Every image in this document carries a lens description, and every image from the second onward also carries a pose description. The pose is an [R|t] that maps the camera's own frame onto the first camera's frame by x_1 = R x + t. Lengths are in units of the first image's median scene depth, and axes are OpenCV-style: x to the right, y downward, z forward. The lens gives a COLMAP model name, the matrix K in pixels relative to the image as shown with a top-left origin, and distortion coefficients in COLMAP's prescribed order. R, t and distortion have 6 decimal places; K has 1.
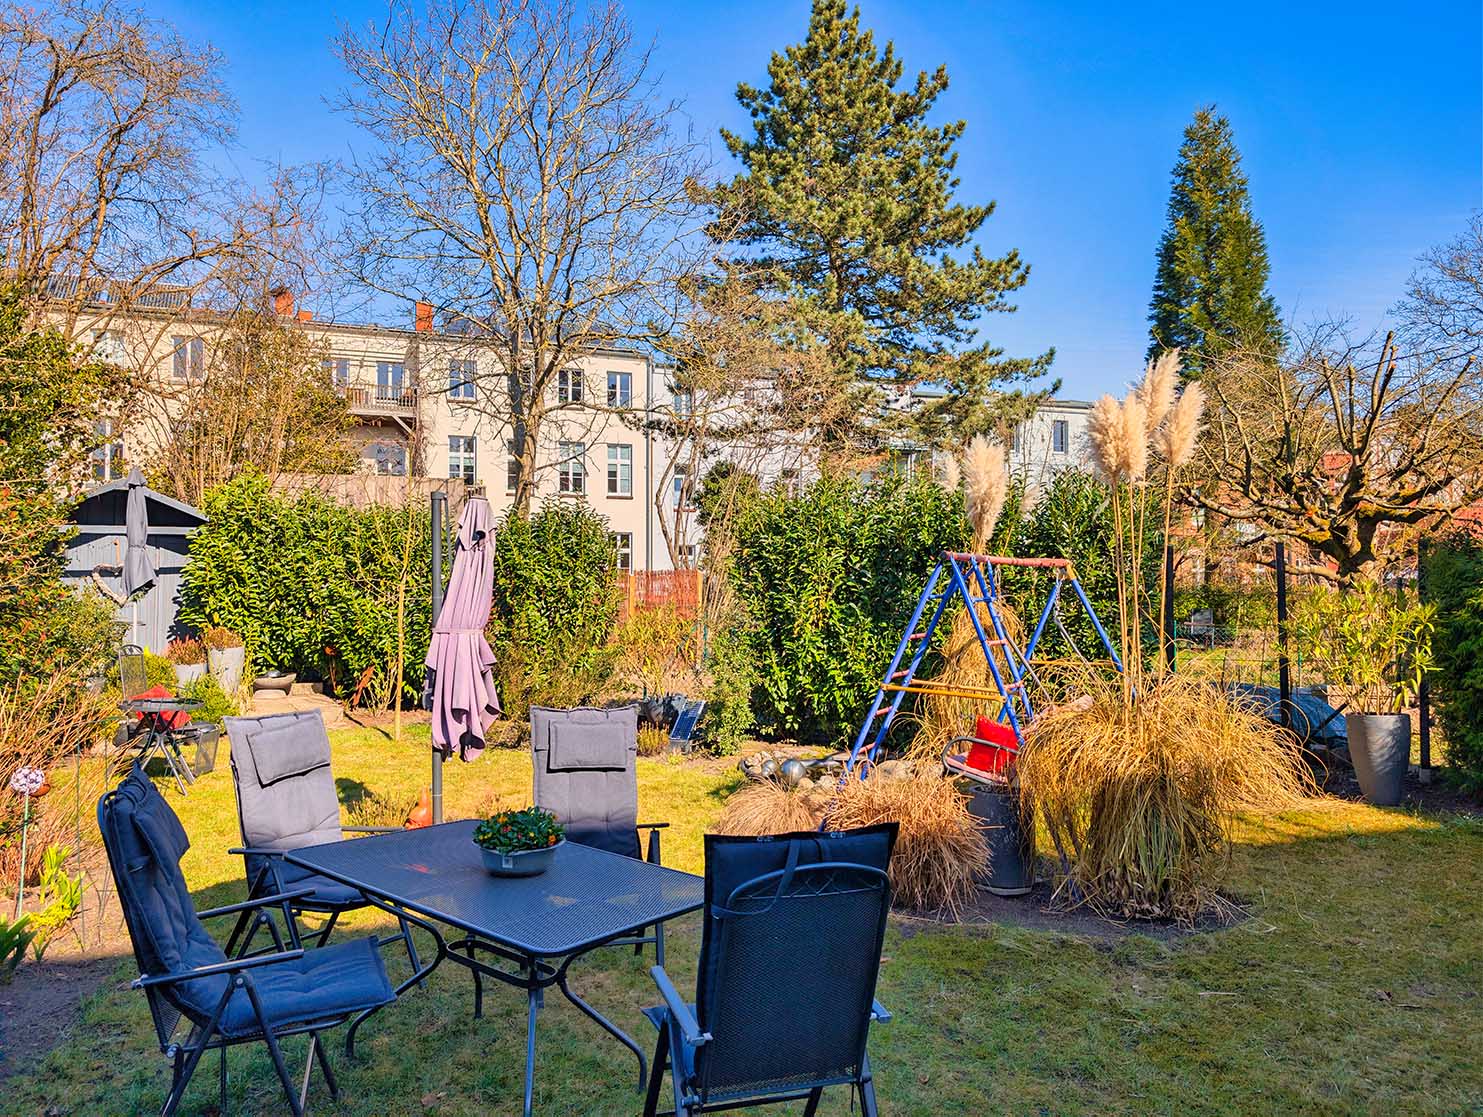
lens RADIAL K [[1062.1, 0, 749.2], [0, 1062.1, 557.1], [0, 0, 1]] dist [0.013914, -0.002634]
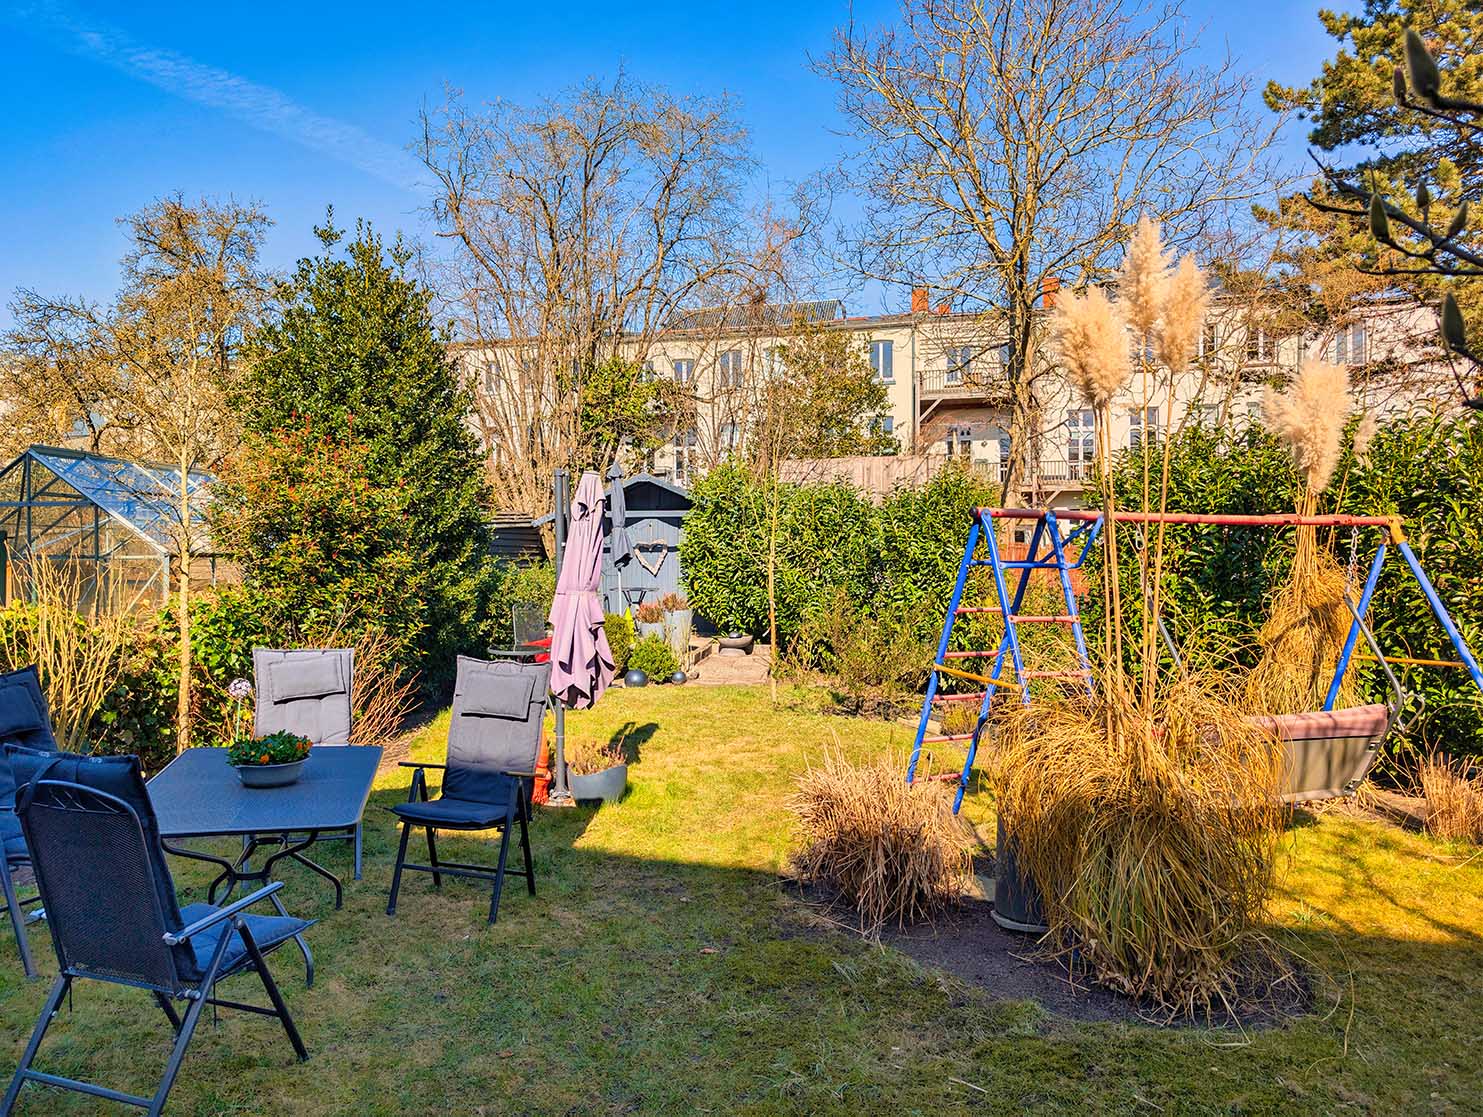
lens RADIAL K [[1062.1, 0, 747.1], [0, 1062.1, 560.1], [0, 0, 1]] dist [0.013914, -0.002634]
pose [[0.787978, -0.000836, -0.615703, 0.290960], [0.014571, 0.999744, 0.017290, 0.009607], [0.615531, -0.022596, 0.787789, 0.120749]]
